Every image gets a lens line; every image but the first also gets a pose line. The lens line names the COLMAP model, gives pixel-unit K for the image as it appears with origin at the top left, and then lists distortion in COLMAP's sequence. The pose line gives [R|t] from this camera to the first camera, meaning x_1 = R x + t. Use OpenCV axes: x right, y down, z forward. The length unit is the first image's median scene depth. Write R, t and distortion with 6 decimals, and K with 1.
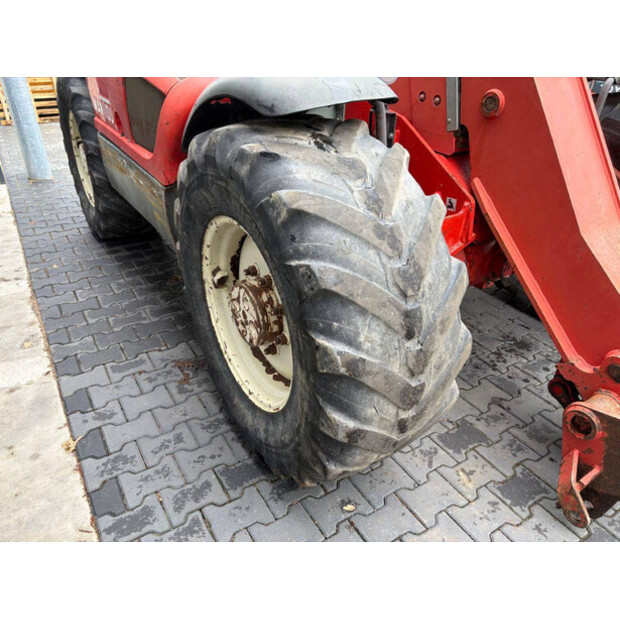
lens RADIAL K [[465.8, 0, 305.6], [0, 465.8, 311.3], [0, 0, 1]] dist [0.044784, -0.045025]
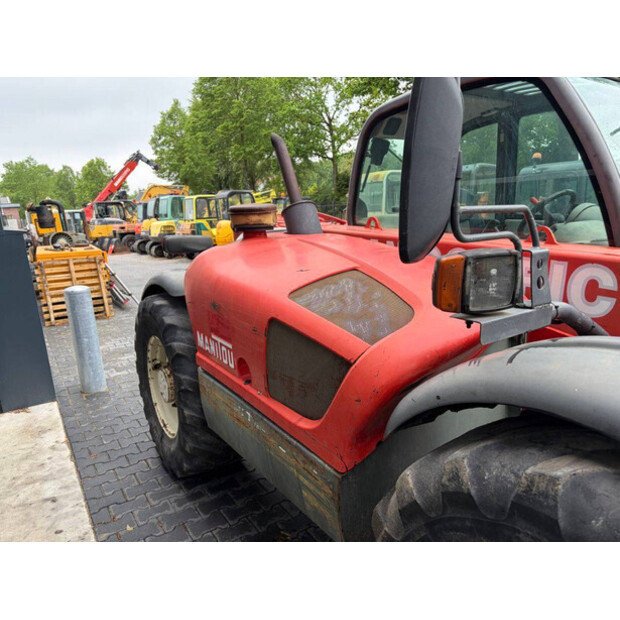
lens RADIAL K [[465.8, 0, 307.6], [0, 465.8, 312.4], [0, 0, 1]] dist [0.044784, -0.045025]
pose [[0.997764, -0.066785, -0.002765, -0.348443], [0.062449, 0.946135, -0.317692, -0.288098], [0.023833, 0.316809, 0.948190, 0.232484]]
